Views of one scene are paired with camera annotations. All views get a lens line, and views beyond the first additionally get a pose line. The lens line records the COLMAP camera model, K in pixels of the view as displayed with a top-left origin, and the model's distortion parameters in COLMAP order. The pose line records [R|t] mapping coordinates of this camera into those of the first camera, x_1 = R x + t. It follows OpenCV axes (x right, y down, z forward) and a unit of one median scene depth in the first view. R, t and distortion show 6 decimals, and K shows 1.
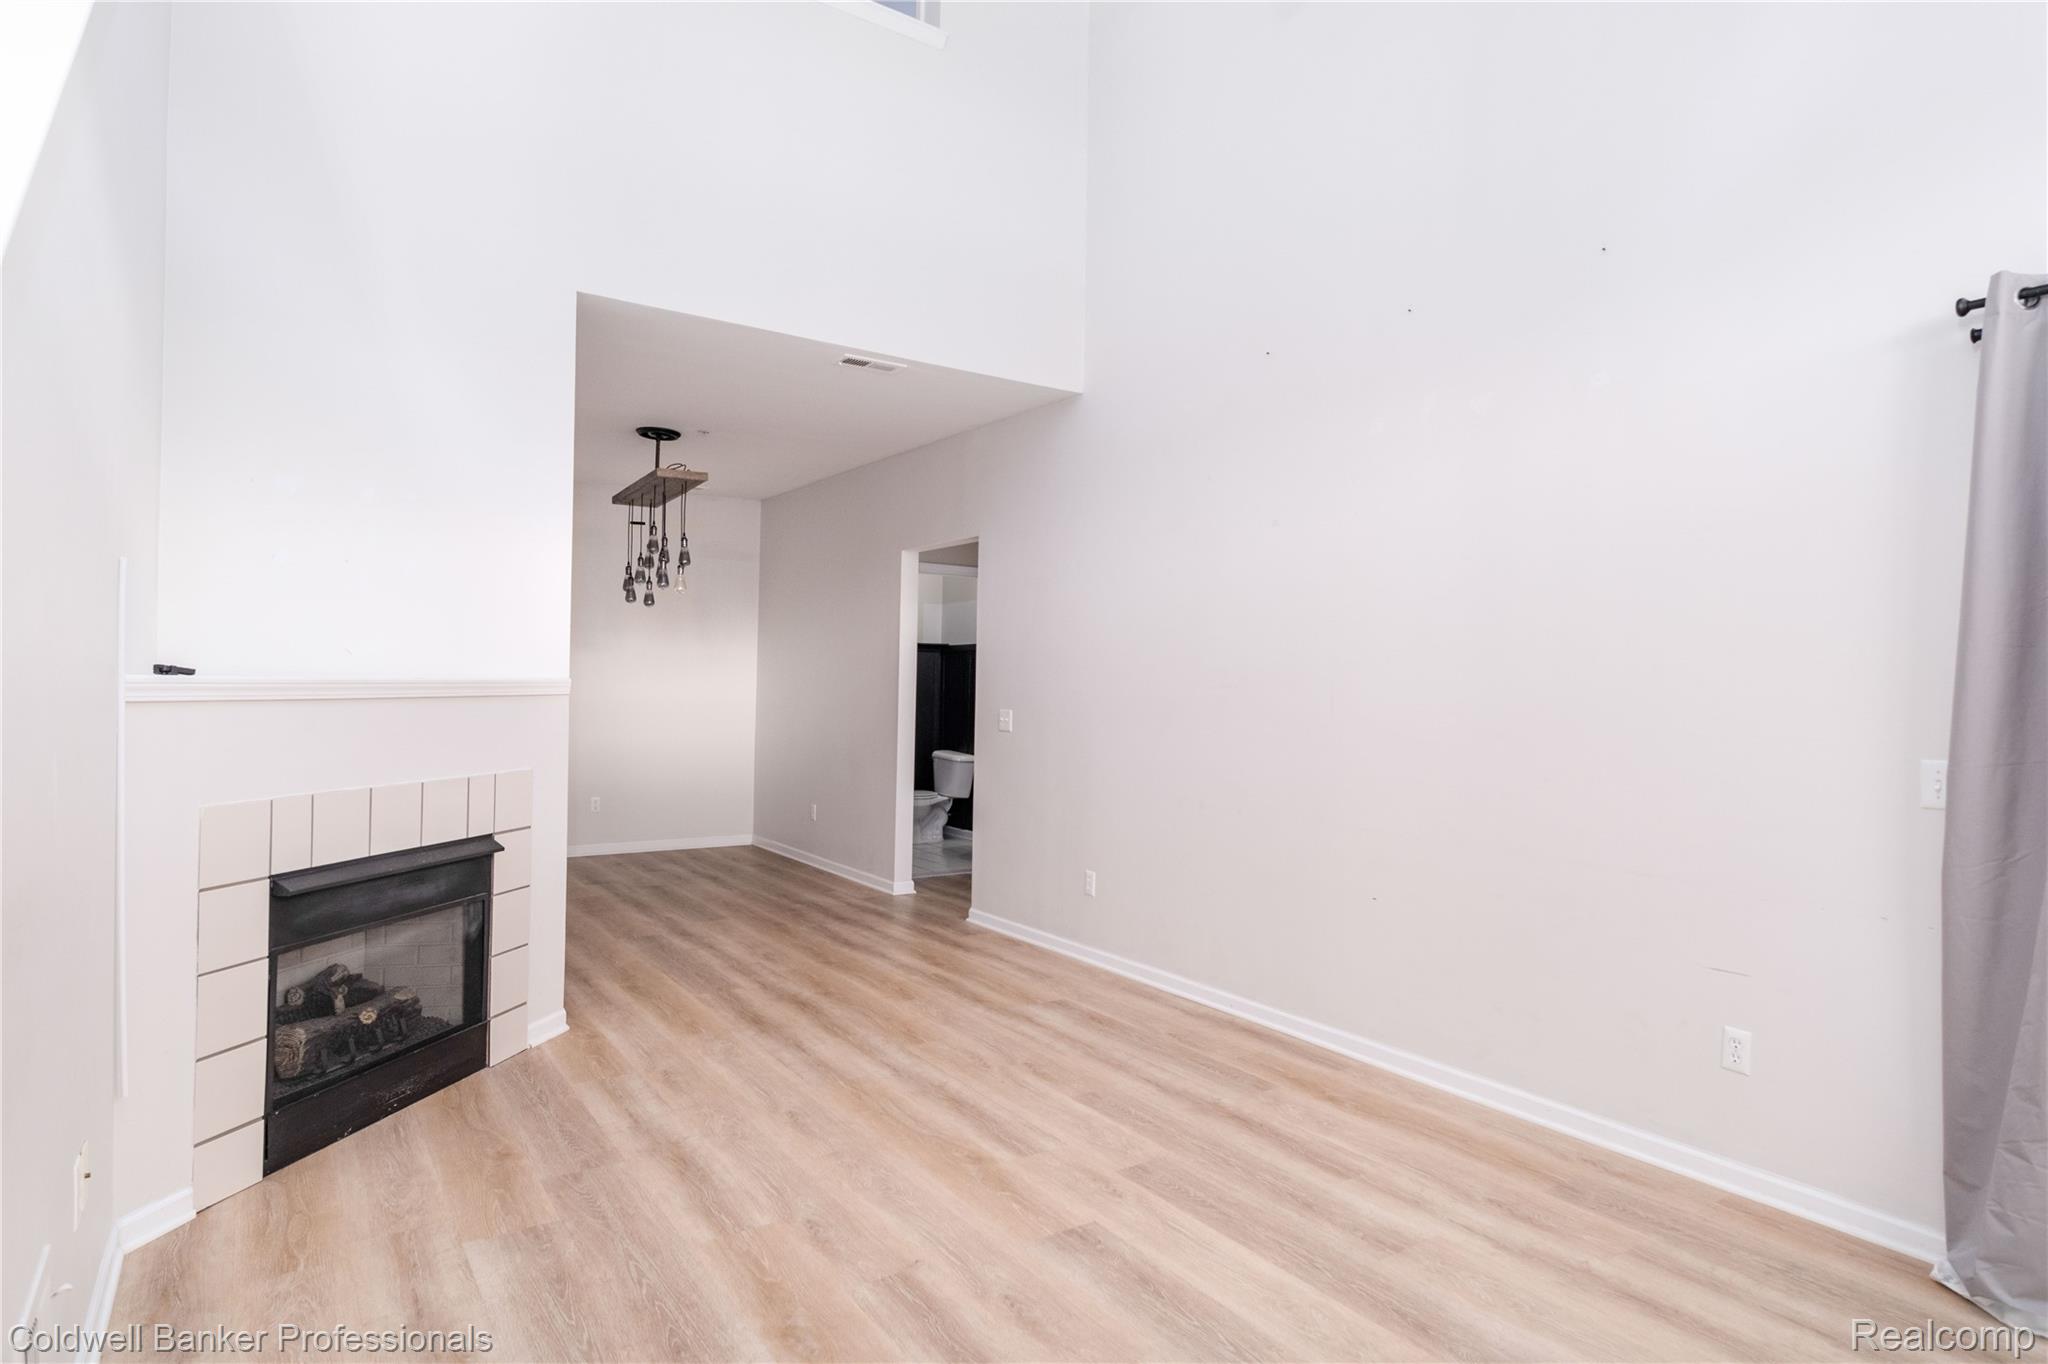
lens RADIAL K [[1131.4, 0, 1020.8], [0, 1131.4, 684.8], [0, 0, 1]] dist [-0.011648, 0.000656]
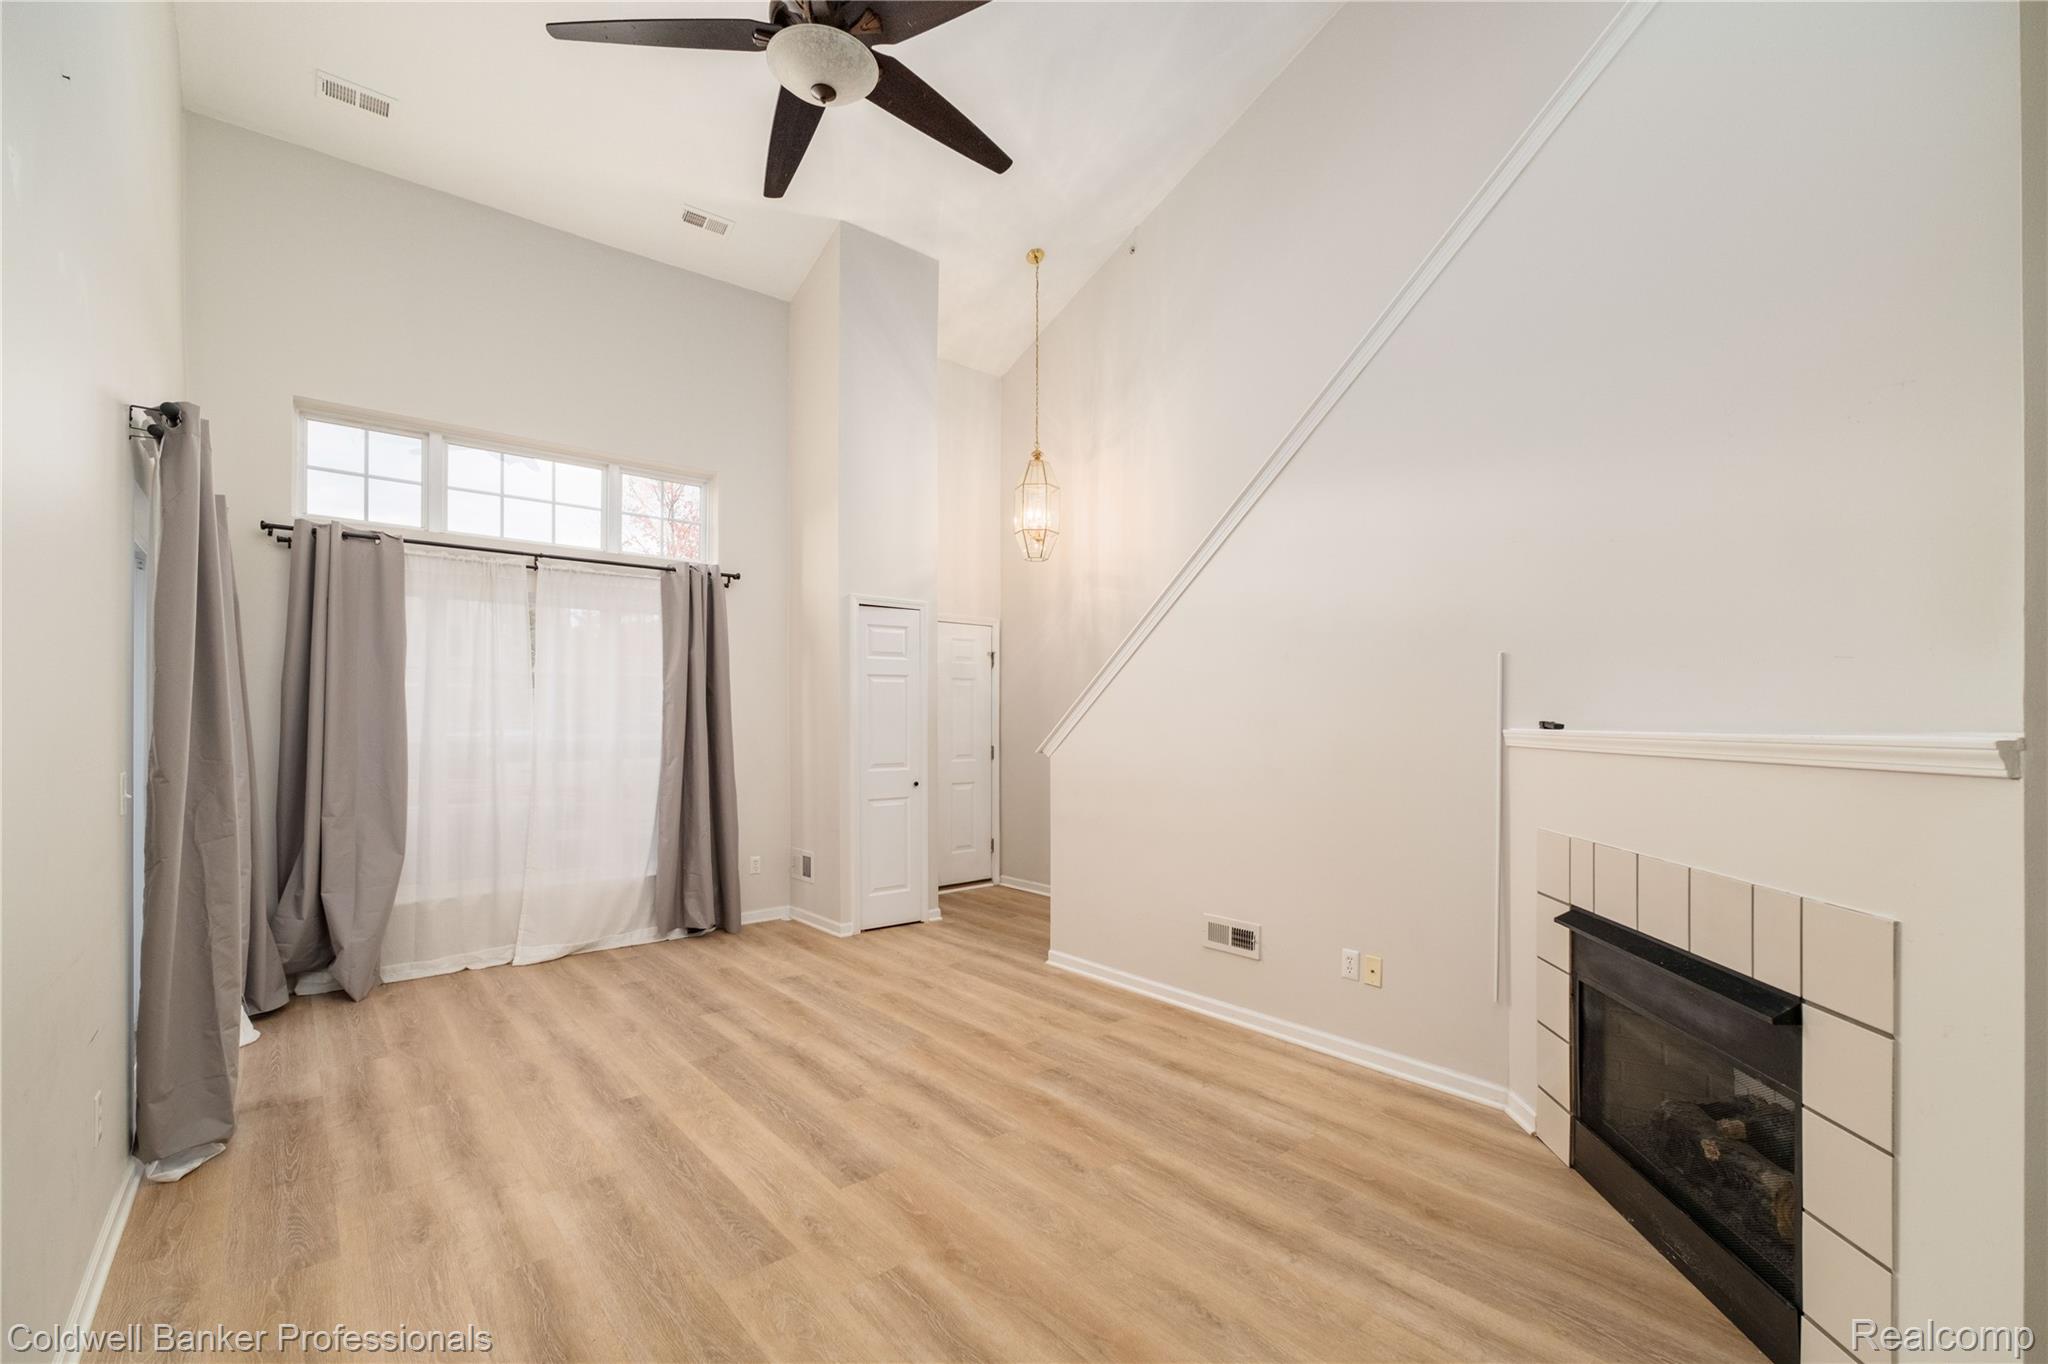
lens RADIAL K [[860.2, 0, 1031.9], [0, 860.2, 710.2], [0, 0, 1]] dist [-0.006546, 0.000466]
pose [[-0.992656, -0.020492, -0.119226, -0.011484], [-0.019510, 0.999765, -0.009401, -0.007758], [0.119391, -0.007006, -0.992823, 1.524840]]
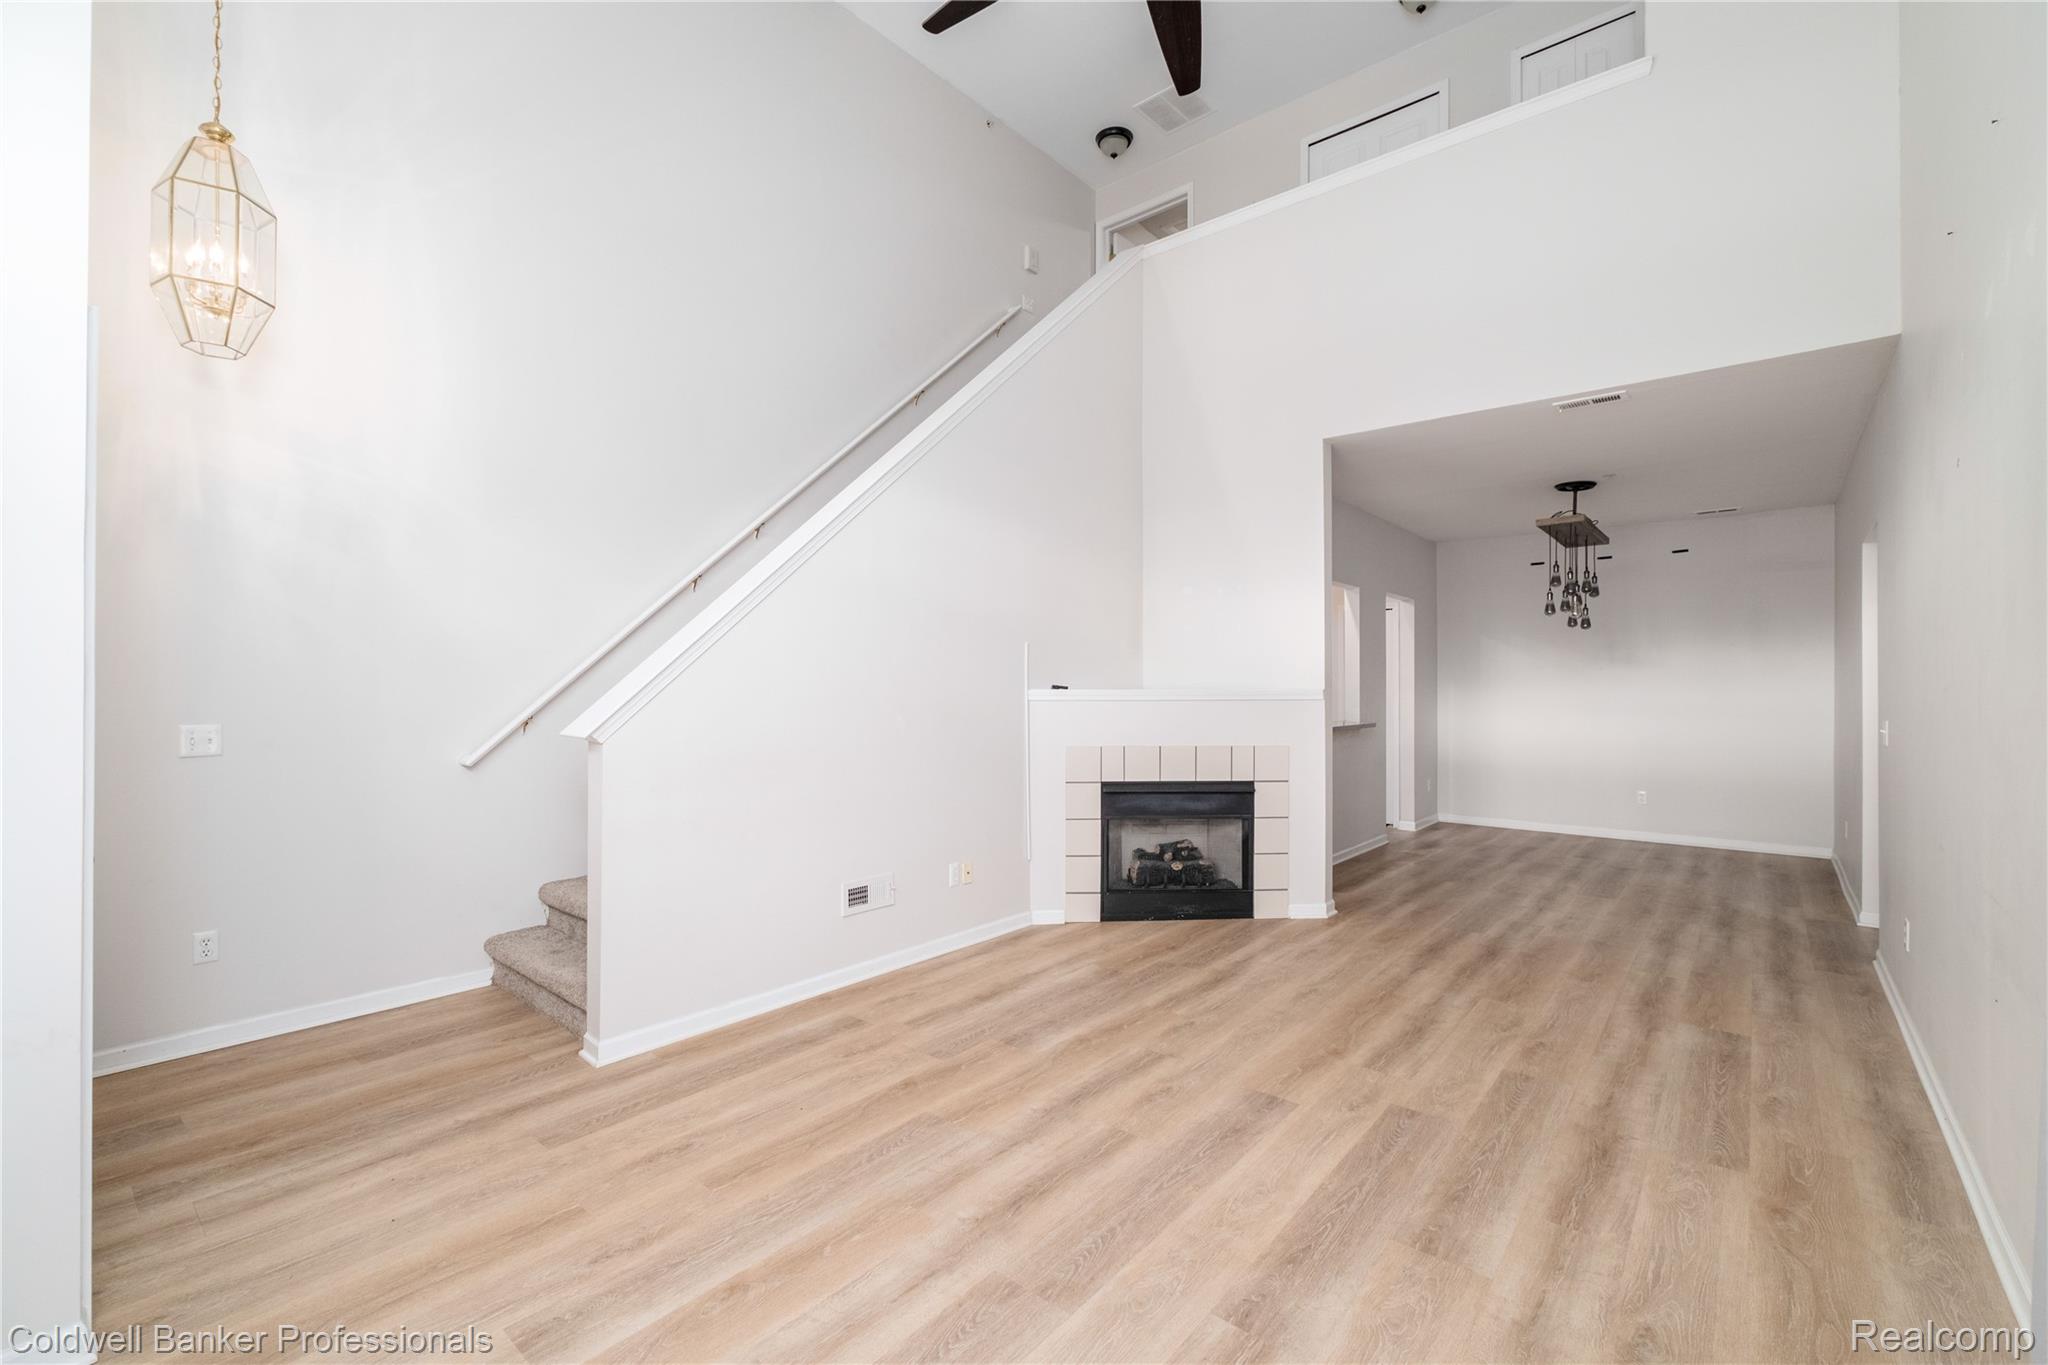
lens RADIAL K [[860.2, 0, 1016.3], [0, 860.2, 677.5], [0, 0, 1]] dist [-0.006546, 0.000466]
pose [[0.258675, -0.026637, -0.965597, 0.755394], [0.001436, 0.999629, -0.027191, 0.011927], [0.965963, 0.005647, 0.258617, 0.347125]]
